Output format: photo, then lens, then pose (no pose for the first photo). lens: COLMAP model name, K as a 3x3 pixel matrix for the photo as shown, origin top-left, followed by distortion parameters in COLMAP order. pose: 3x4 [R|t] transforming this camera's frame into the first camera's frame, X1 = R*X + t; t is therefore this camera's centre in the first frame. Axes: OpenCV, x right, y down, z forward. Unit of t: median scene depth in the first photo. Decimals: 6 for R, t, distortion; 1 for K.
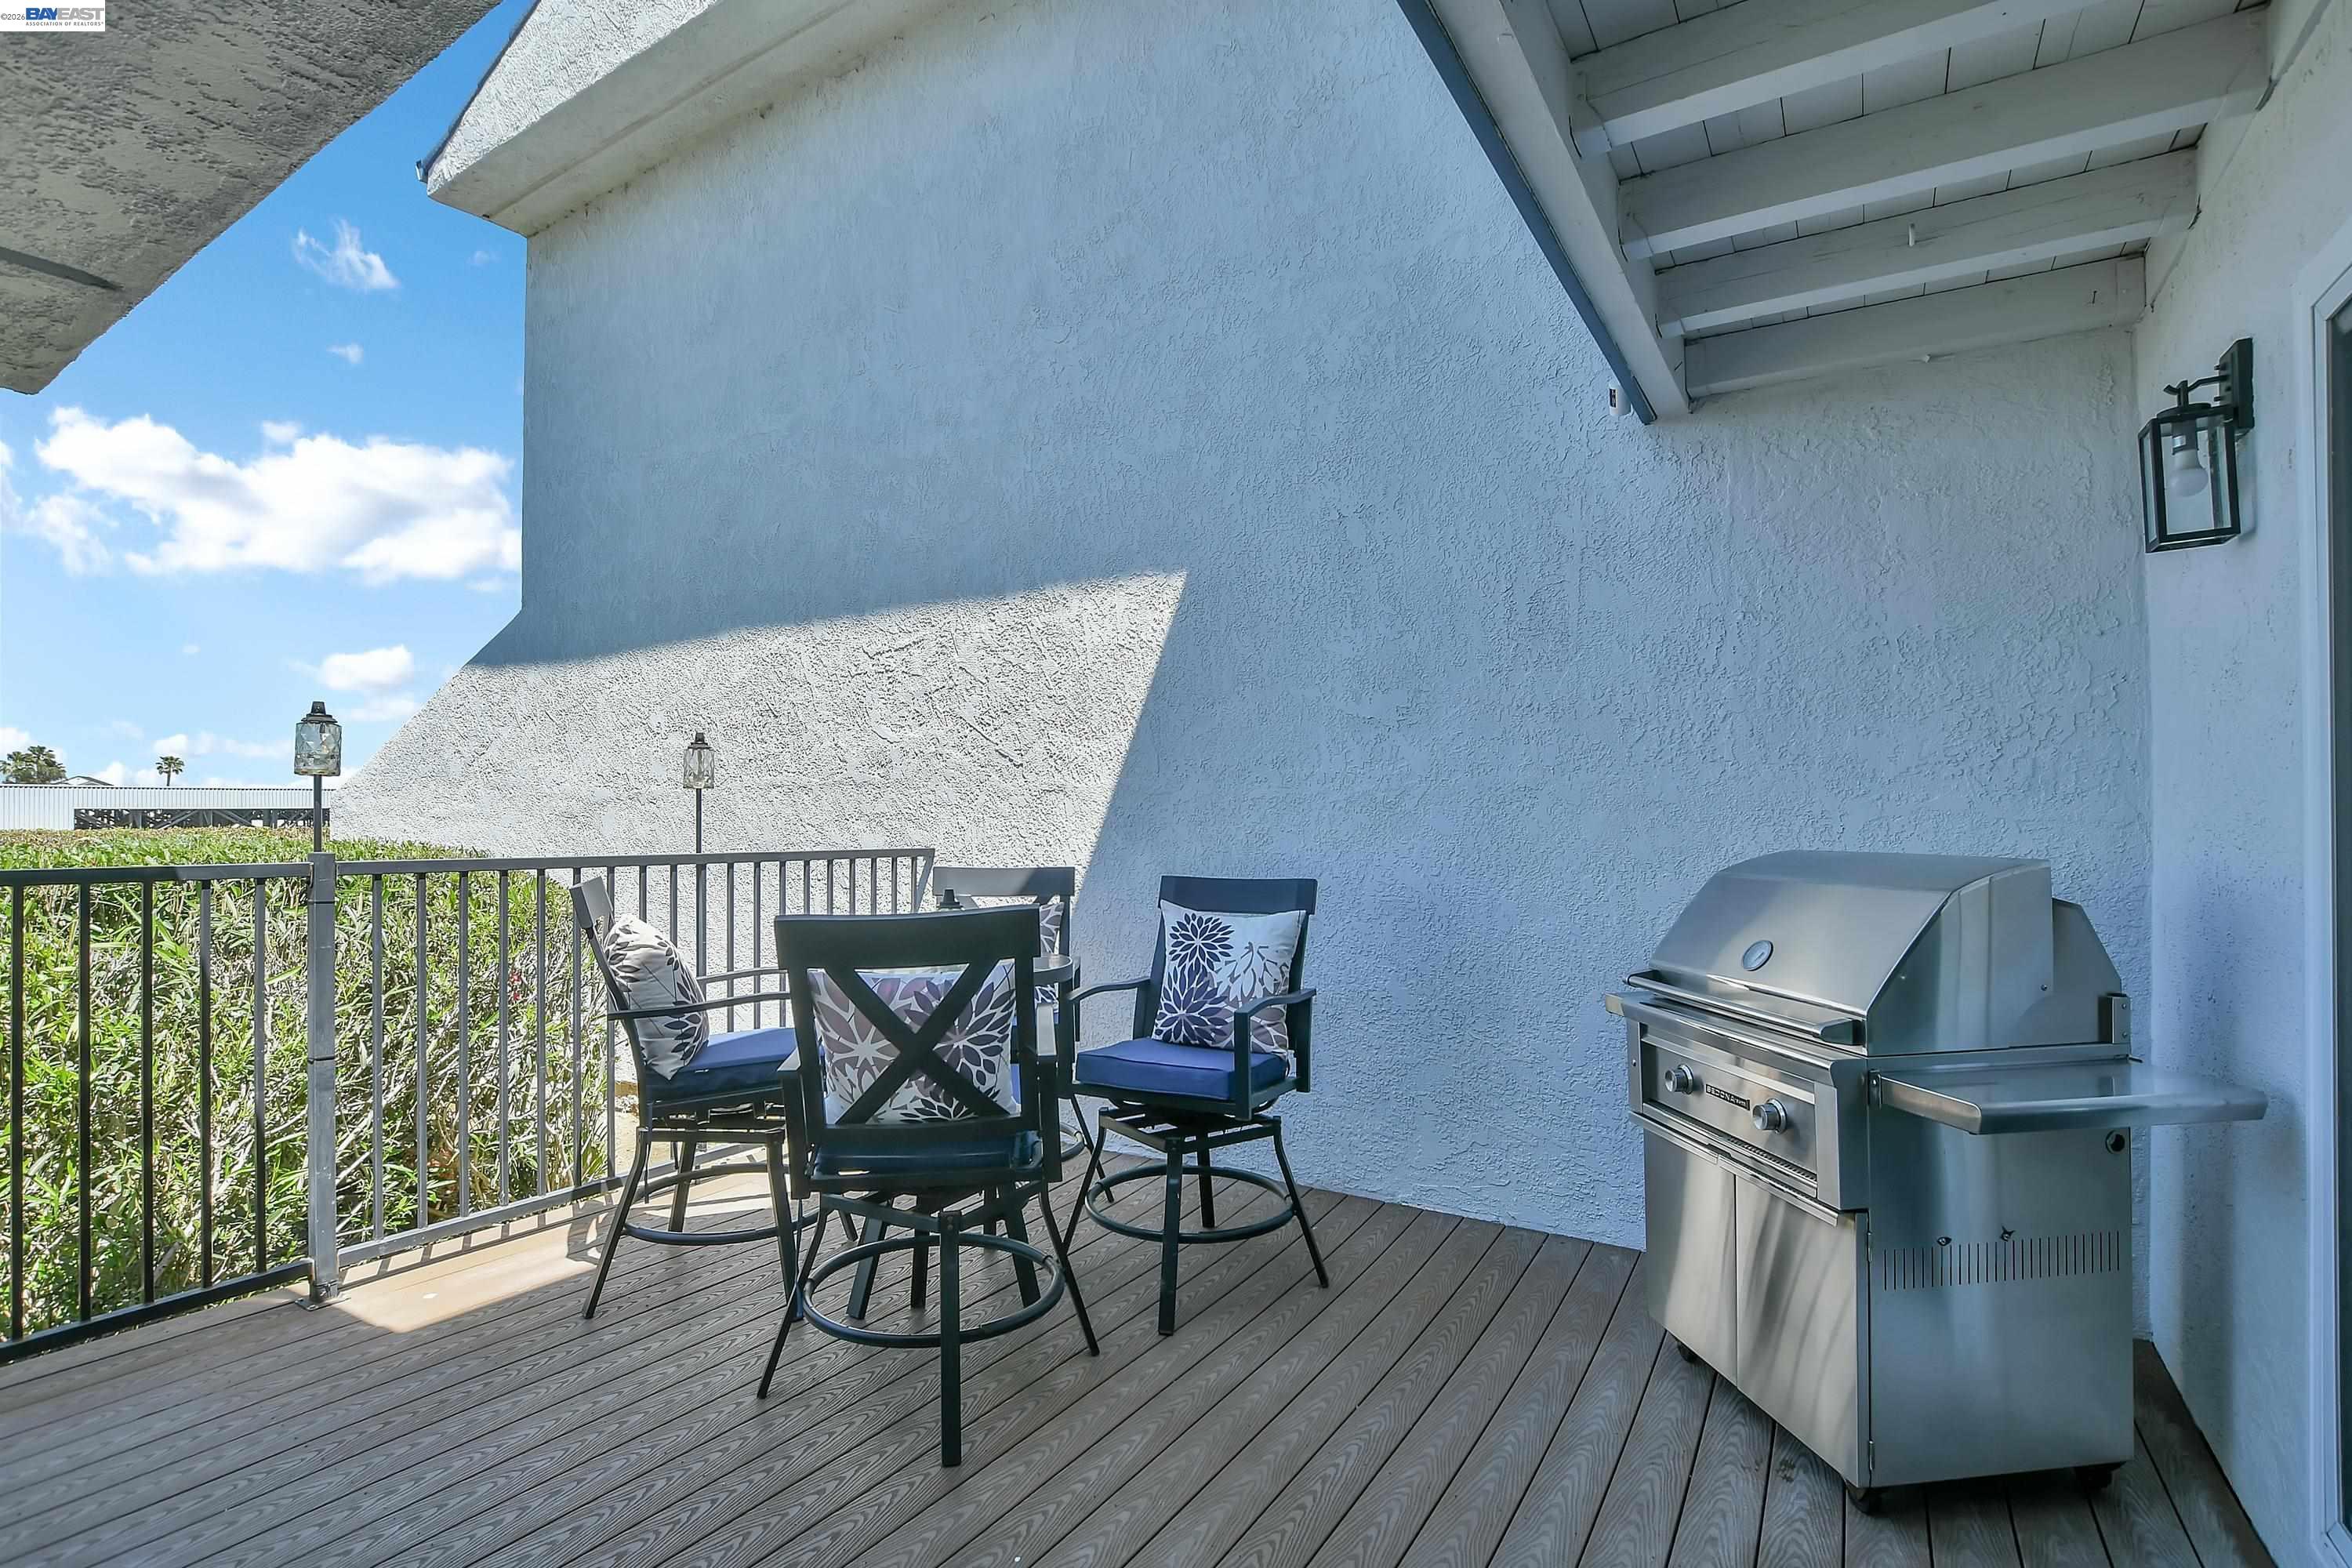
lens RADIAL K [[1102.8, 0, 1172.8], [0, 1102.8, 812.6], [0, 0, 1]] dist [0.001317, 0.000627]
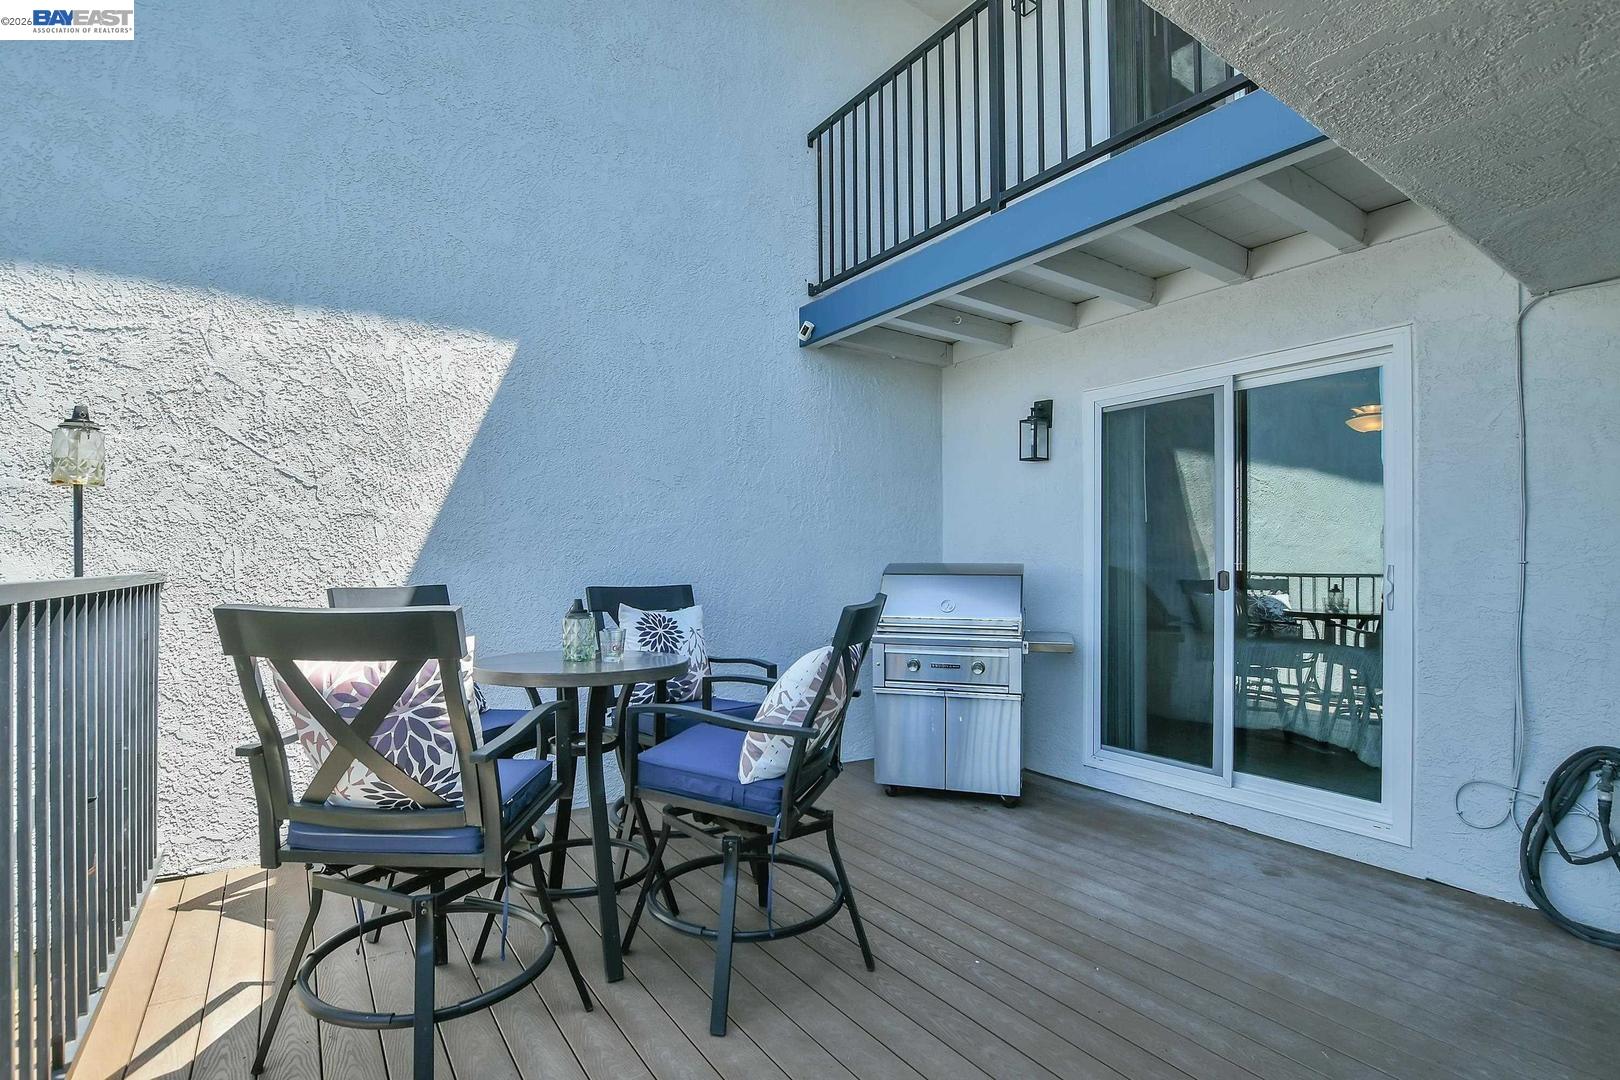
lens RADIAL K [[759.6, 0, 807.8], [0, 759.6, 559.7], [0, 0, 1]] dist [0.001317, 0.000627]
pose [[0.426648, 0.005398, 0.904402, -0.604131], [-0.008601, 0.999961, -0.001911, 0.020912], [-0.904377, -0.006964, 0.426678, 0.320795]]
